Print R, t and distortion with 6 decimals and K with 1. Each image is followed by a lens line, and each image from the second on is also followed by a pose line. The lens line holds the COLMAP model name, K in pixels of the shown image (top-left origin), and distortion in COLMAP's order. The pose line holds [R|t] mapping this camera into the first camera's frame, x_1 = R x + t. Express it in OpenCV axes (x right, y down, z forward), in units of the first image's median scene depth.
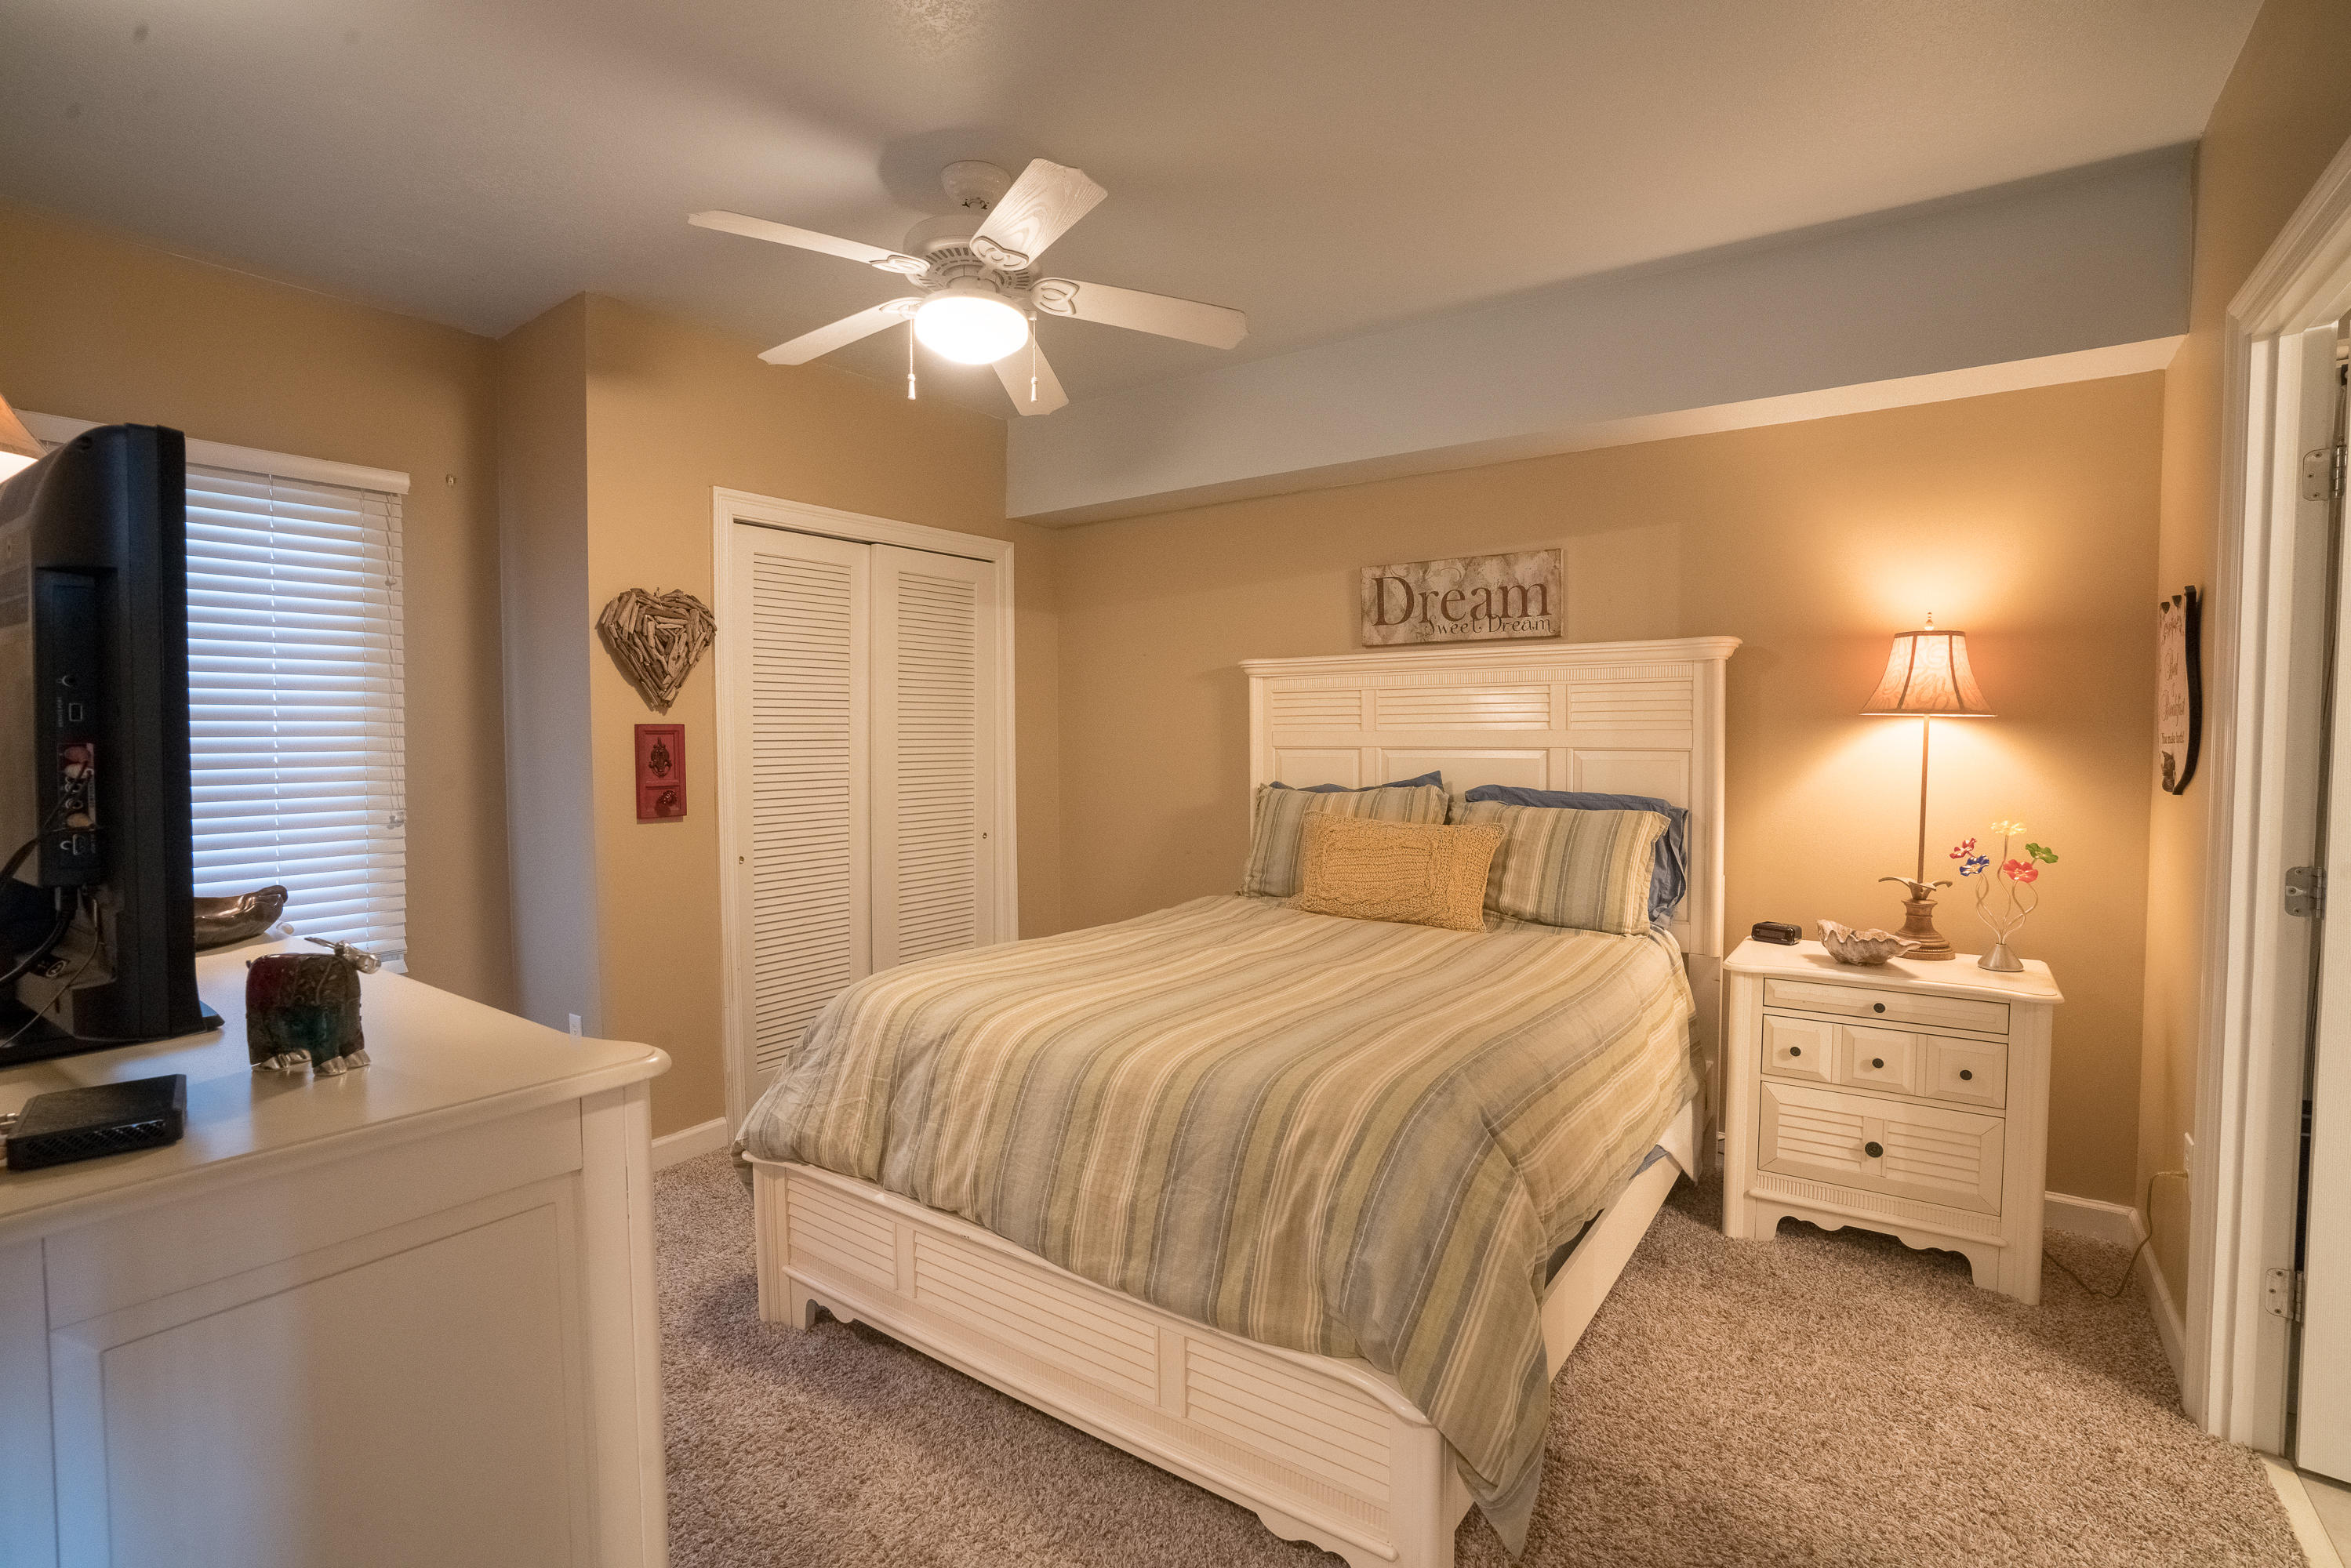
lens RADIAL K [[1086.4, 0, 1175.6], [0, 1086.4, 781.6], [0, 0, 1]] dist [-0.069792, 0.027920]
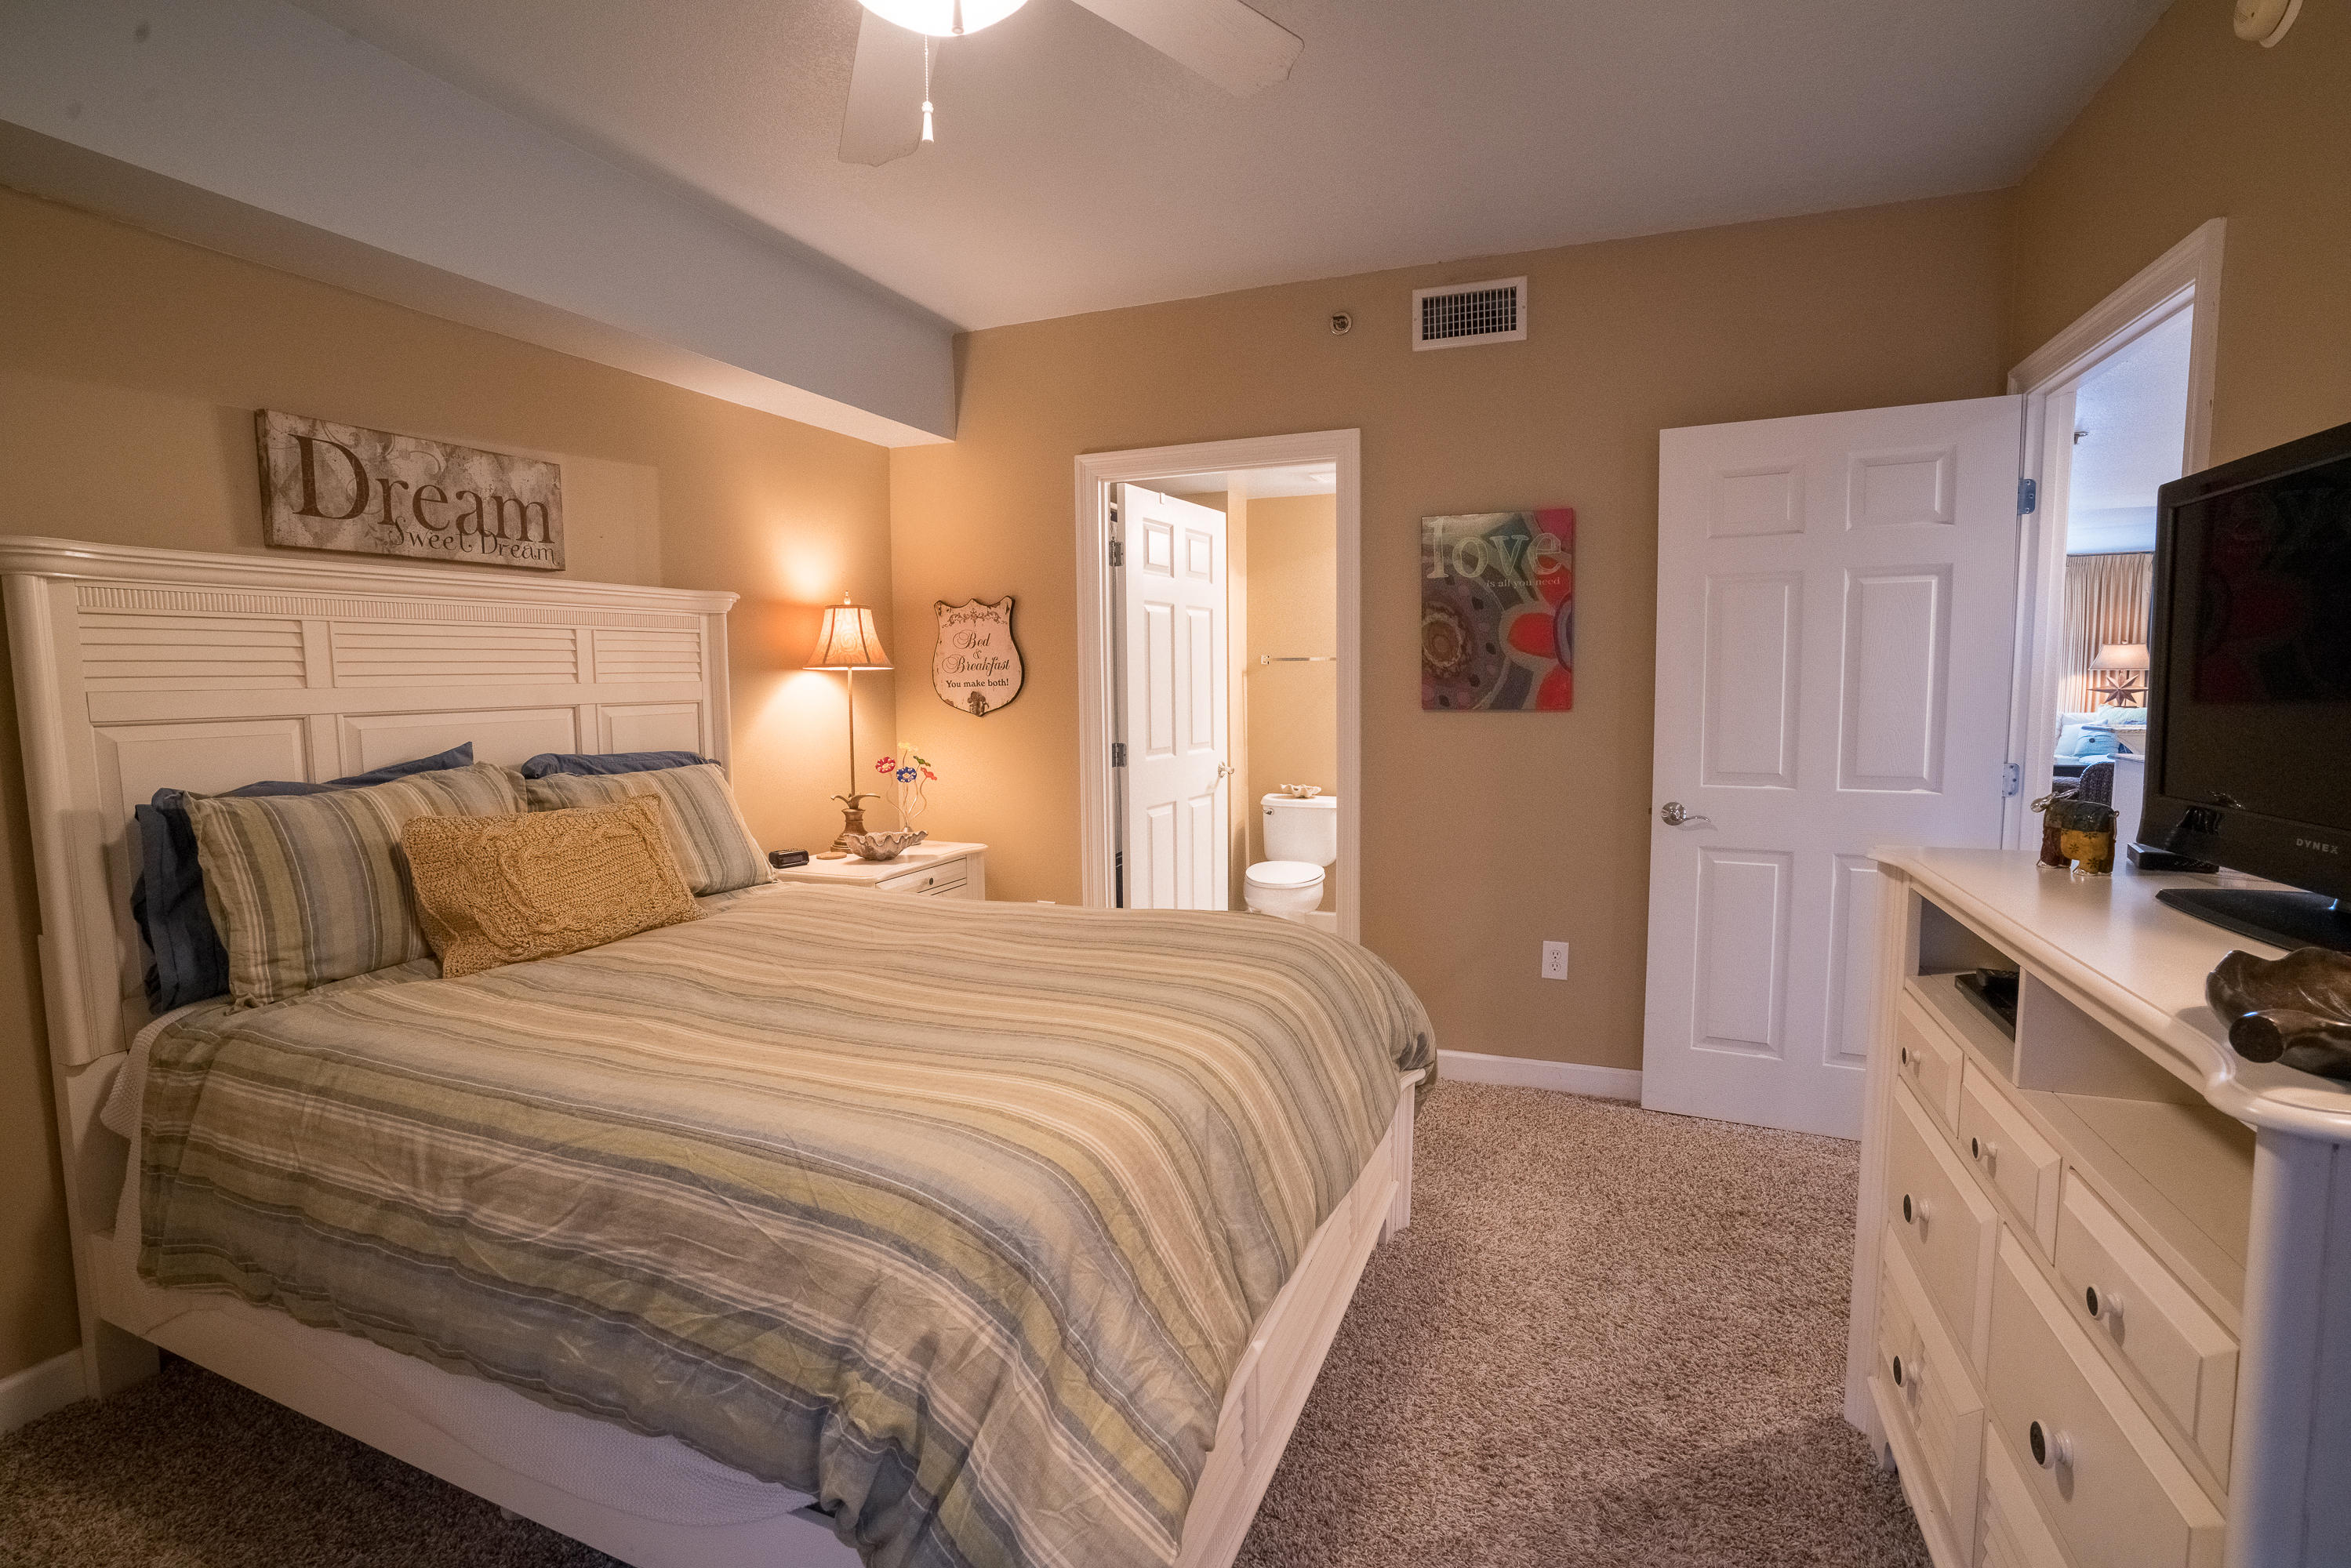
lens RADIAL K [[1086.4, 0, 1175.6], [0, 1086.4, 781.6], [0, 0, 1]] dist [-0.069792, 0.027920]
pose [[-0.233770, -0.091731, 0.967955, -0.544199], [0.050255, 0.993069, 0.106248, -0.034702], [-0.970992, 0.073483, -0.227540, 0.706366]]
